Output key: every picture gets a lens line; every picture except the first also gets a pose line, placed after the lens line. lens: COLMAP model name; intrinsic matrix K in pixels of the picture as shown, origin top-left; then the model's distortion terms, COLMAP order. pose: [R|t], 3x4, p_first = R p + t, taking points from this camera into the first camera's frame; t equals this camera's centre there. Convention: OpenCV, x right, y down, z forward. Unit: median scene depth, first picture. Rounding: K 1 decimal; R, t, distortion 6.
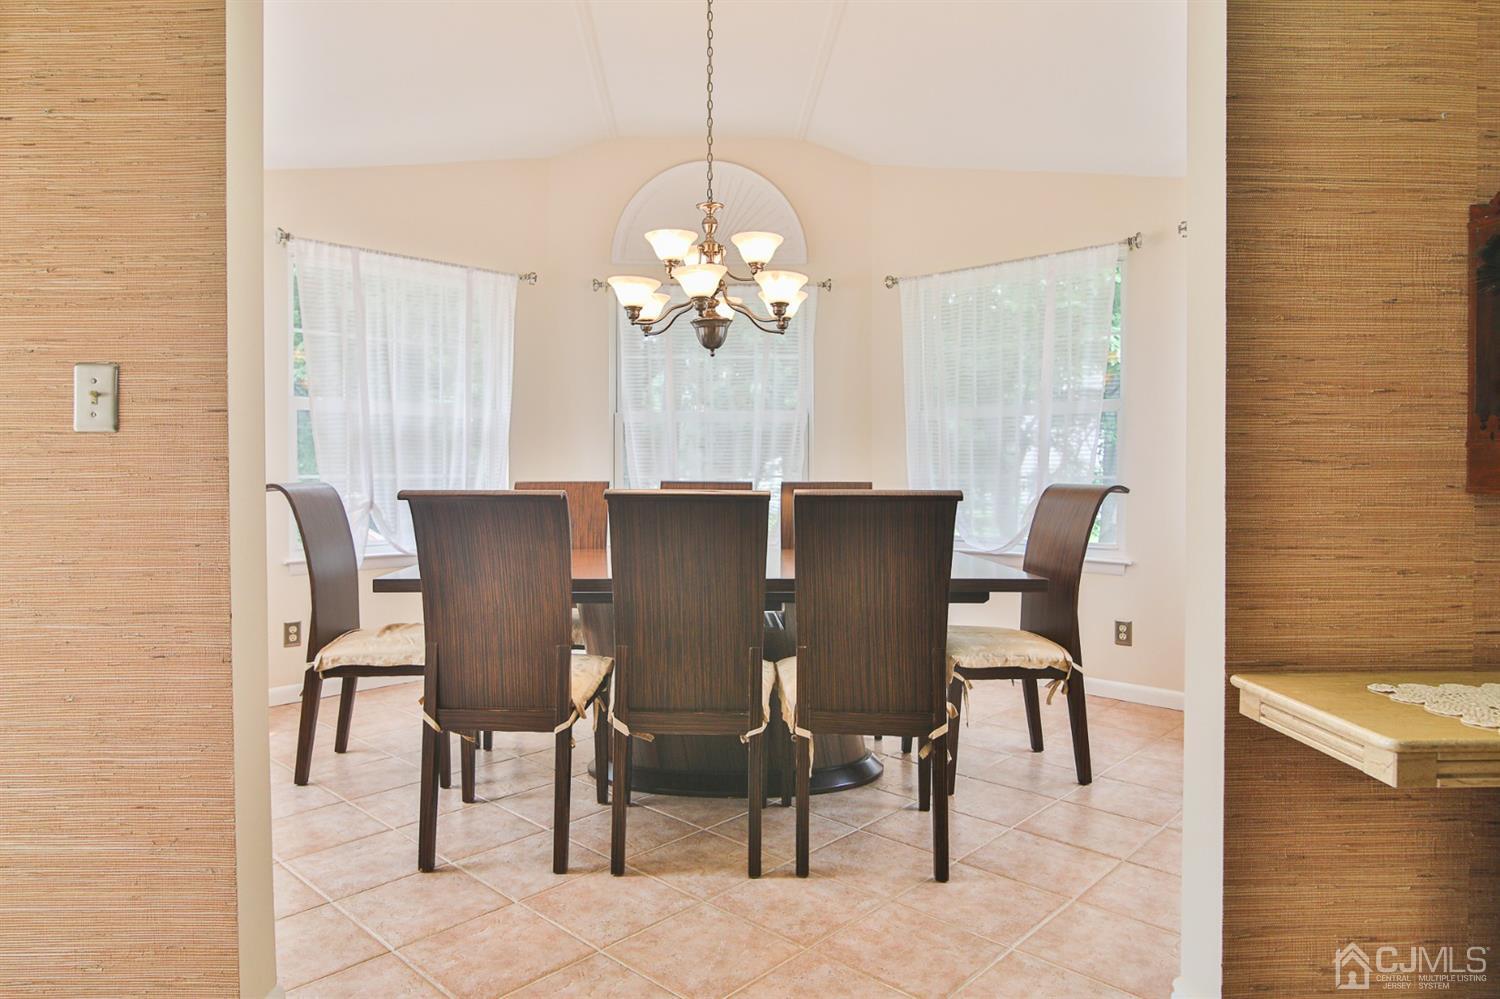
lens RADIAL K [[923.2, 0, 683.7], [0, 923.2, 483.0], [0, 0, 1]] dist [-0.015453, 0.002347]
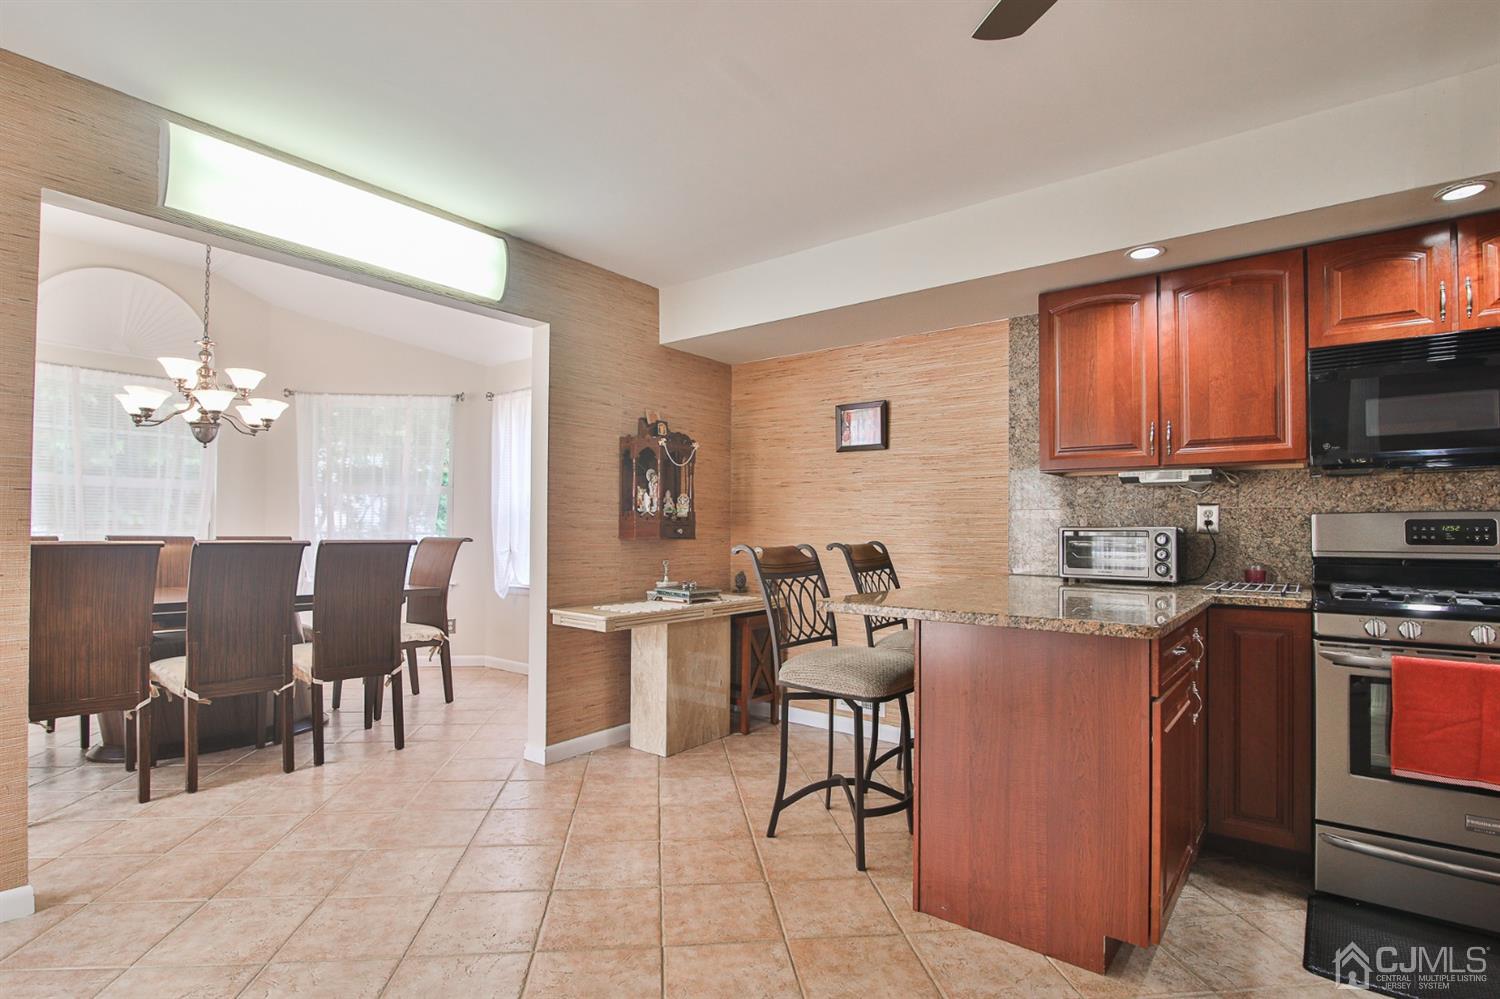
lens RADIAL K [[733.3, 0, 757.4], [0, 733.3, 513.6], [0, 0, 1]] dist [-0.022388, 0.000690]
pose [[0.604215, 0.022197, 0.796512, -0.462490], [0.005160, 0.999482, -0.031767, 0.005108], [-0.796804, 0.023304, 0.603788, -0.476154]]
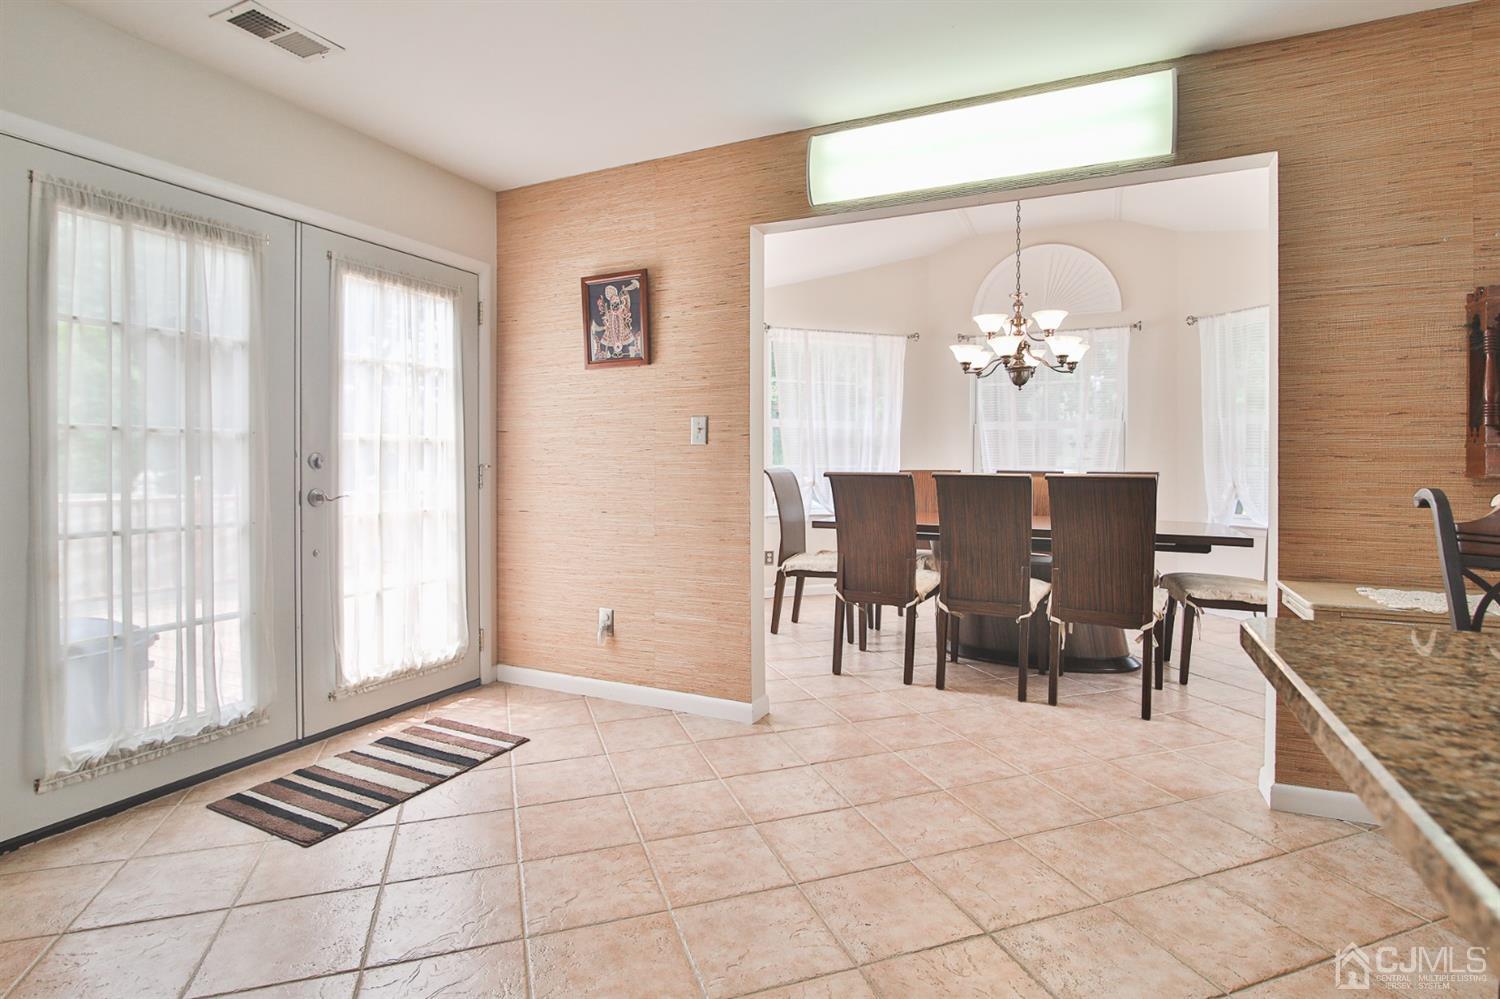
lens RADIAL K [[733.3, 0, 741.0], [0, 733.3, 468.4], [0, 0, 1]] dist [-0.022388, 0.000690]
pose [[0.907354, 0.006193, -0.420322, 0.167750], [-0.009695, 0.999934, -0.006196, 0.010967], [0.420256, 0.009697, 0.907354, -0.440190]]
